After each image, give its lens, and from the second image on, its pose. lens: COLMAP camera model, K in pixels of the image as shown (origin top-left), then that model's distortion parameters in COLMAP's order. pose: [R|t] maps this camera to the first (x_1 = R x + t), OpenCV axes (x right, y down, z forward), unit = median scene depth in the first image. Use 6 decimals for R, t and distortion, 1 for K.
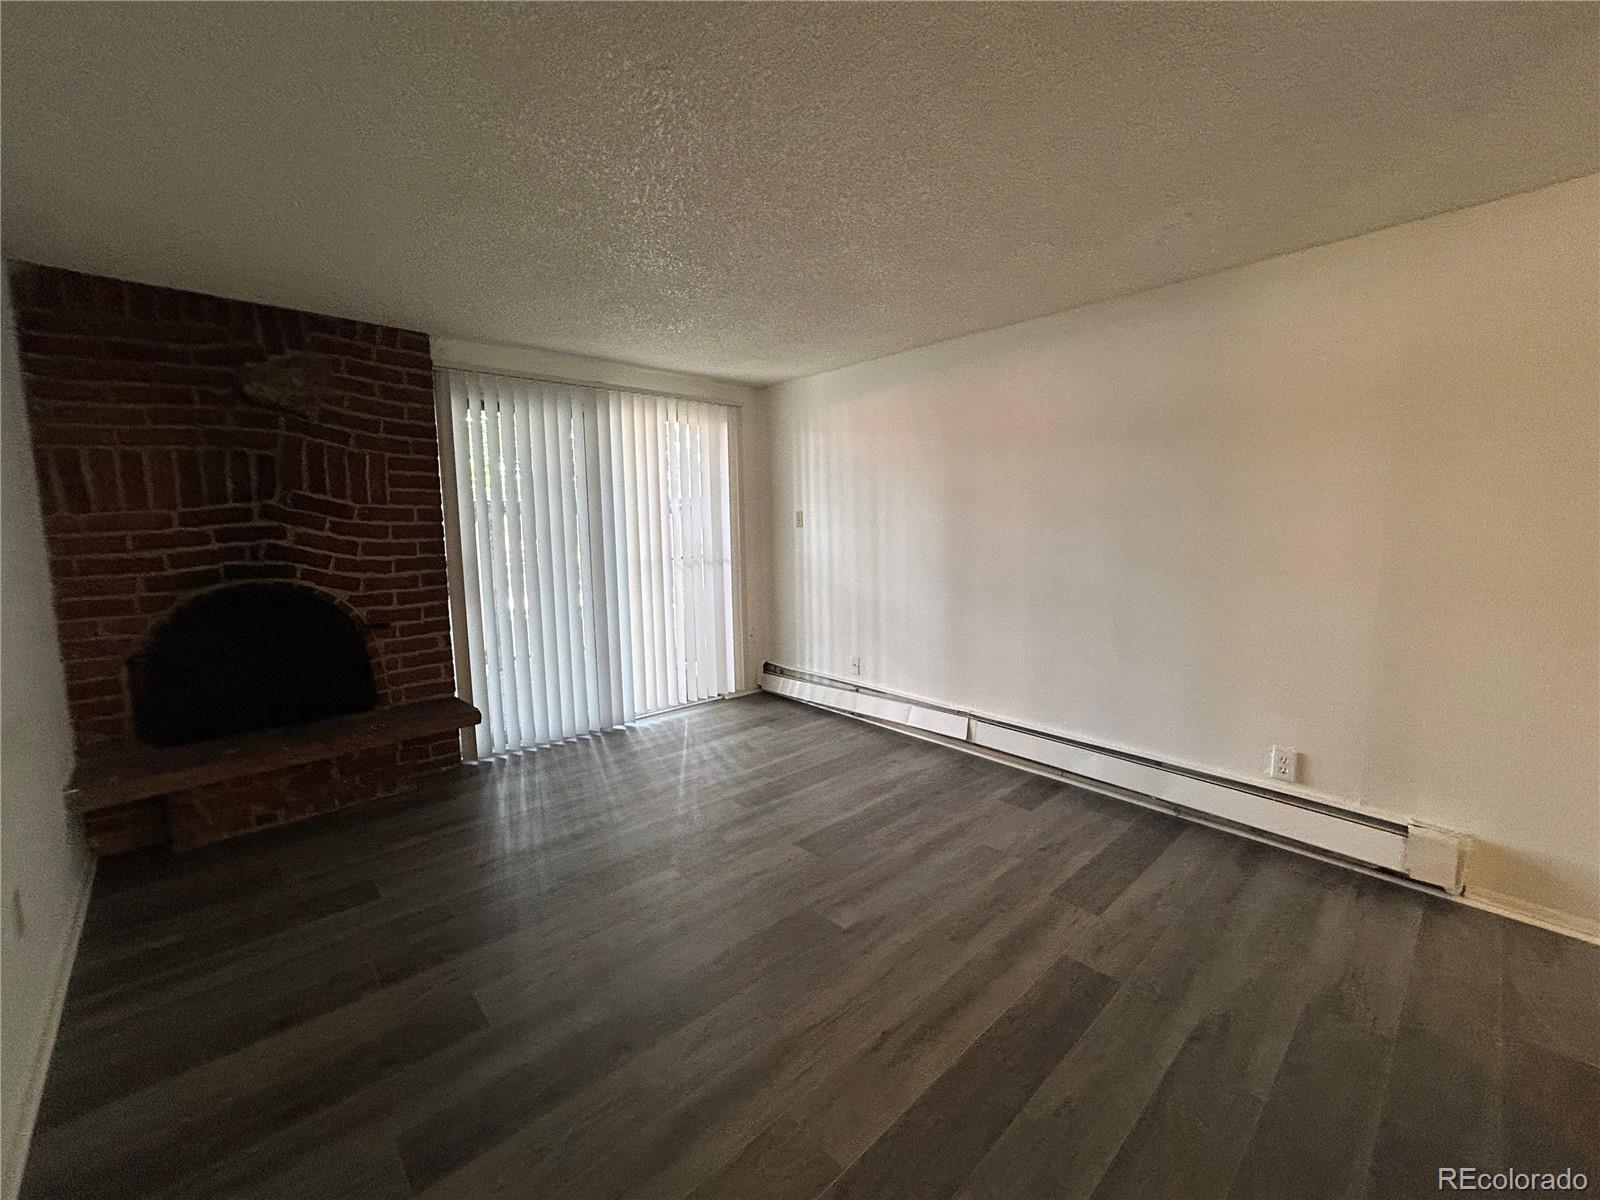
lens RADIAL K [[652.6, 0, 803.5], [0, 652.6, 594.1], [0, 0, 1]] dist [0.006021, 0.000606]
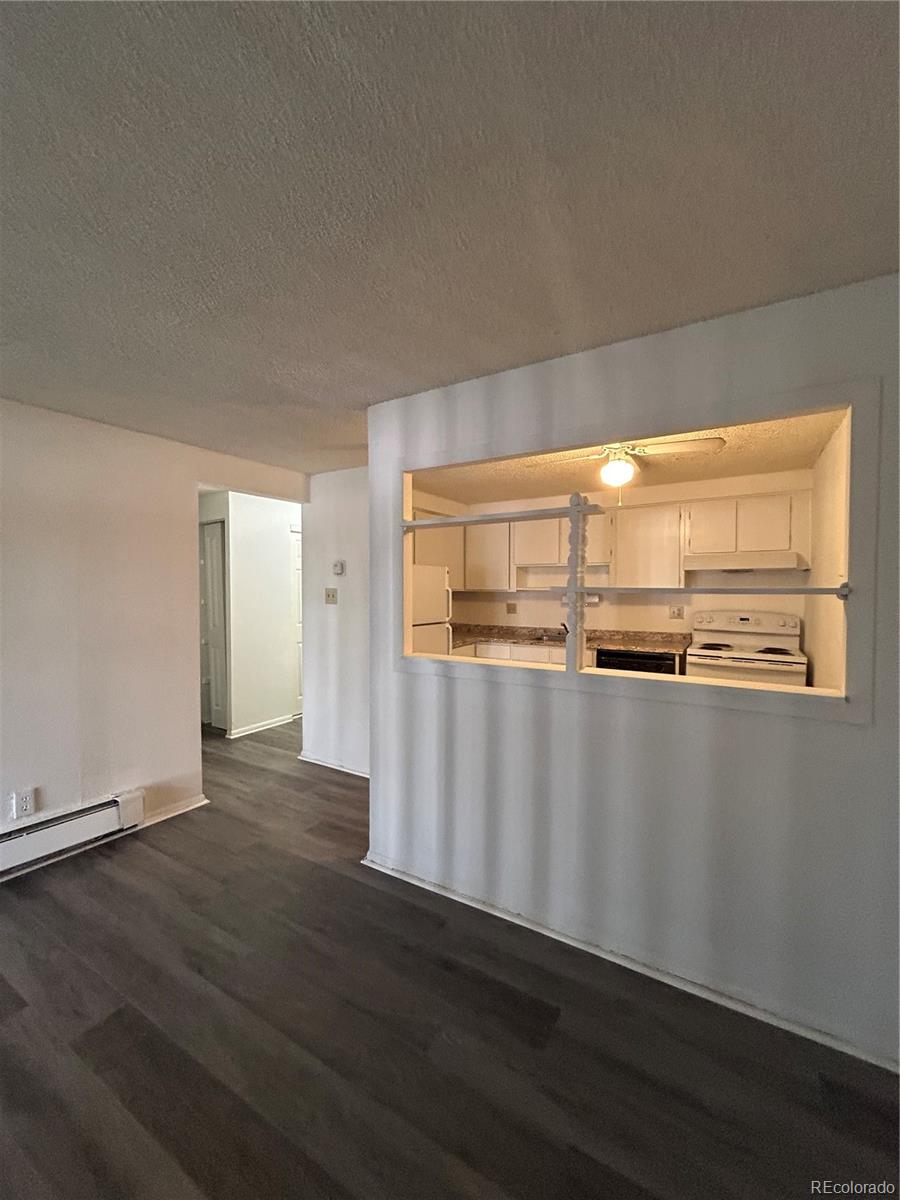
lens RADIAL K [[489.4, 0, 451.4], [0, 489.4, 600.5], [0, 0, 1]] dist [0.006021, 0.000606]
pose [[-0.270595, -0.012213, 0.962616, -0.342149], [0.109685, 0.993017, 0.043432, -0.065113], [-0.956424, 0.117337, -0.267365, 0.398683]]
